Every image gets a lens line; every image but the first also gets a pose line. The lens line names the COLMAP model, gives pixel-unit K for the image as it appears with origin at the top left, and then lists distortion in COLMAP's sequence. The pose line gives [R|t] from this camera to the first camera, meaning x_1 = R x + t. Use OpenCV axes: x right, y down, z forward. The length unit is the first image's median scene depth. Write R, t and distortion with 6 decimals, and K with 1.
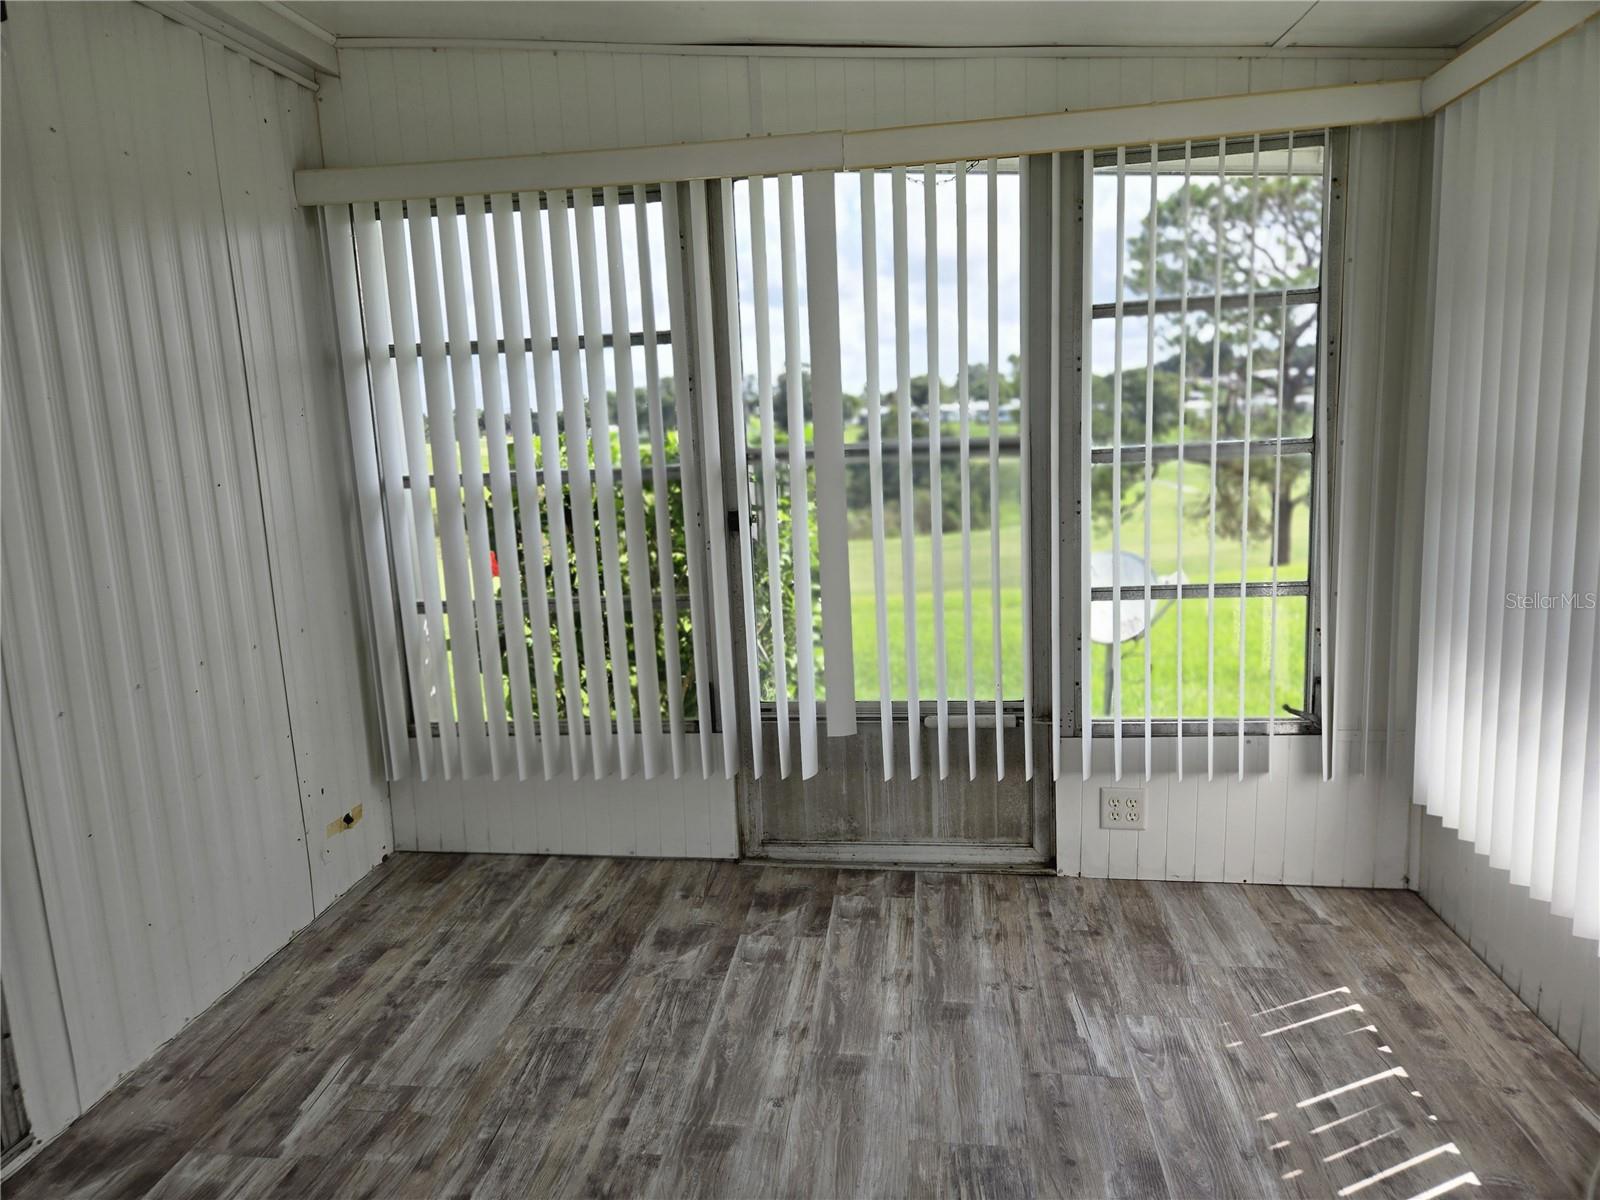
lens RADIAL K [[1071.1, 0, 798.2], [0, 1071.1, 596.3], [0, 0, 1]] dist [0.052984, -0.029568]
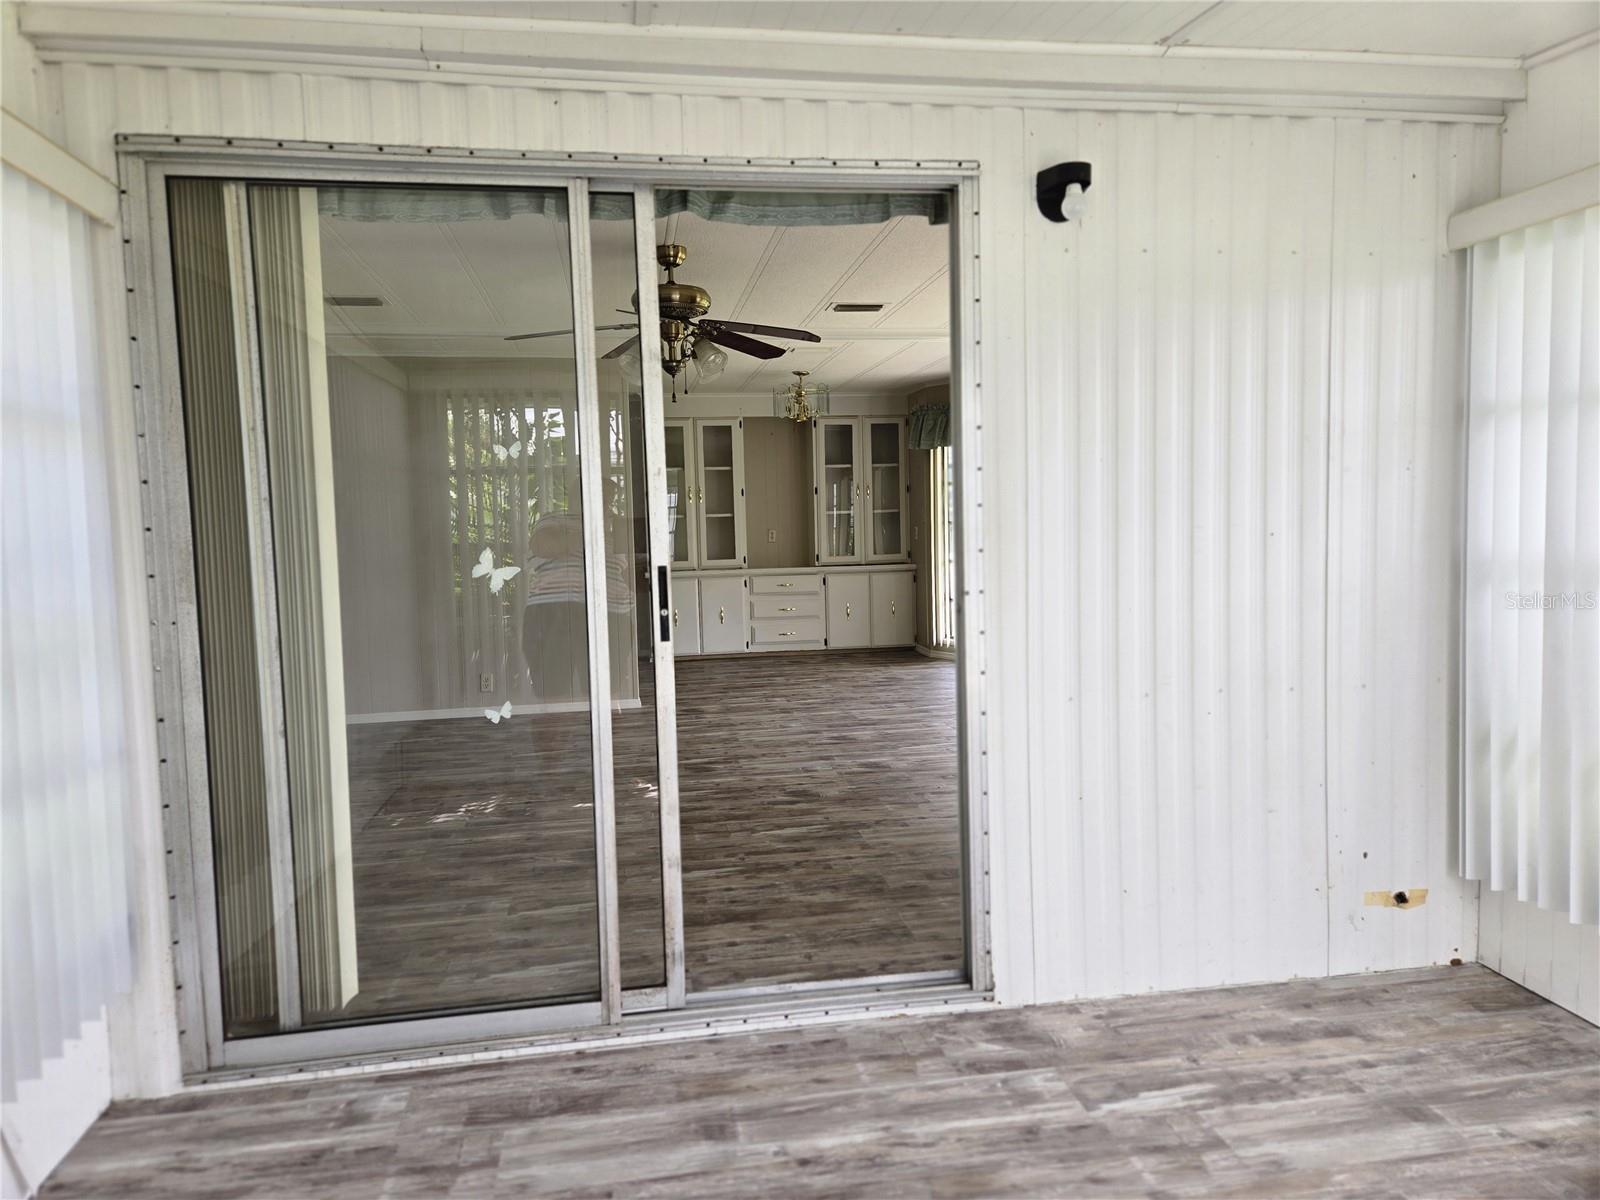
lens RADIAL K [[1071.1, 0, 794.1], [0, 1071.1, 590.6], [0, 0, 1]] dist [0.052984, -0.029568]
pose [[0.292539, 0.097705, -0.951249, 0.348565], [-0.153944, 0.986603, 0.053994, -0.029498], [0.943781, 0.130644, 0.303661, 0.219251]]
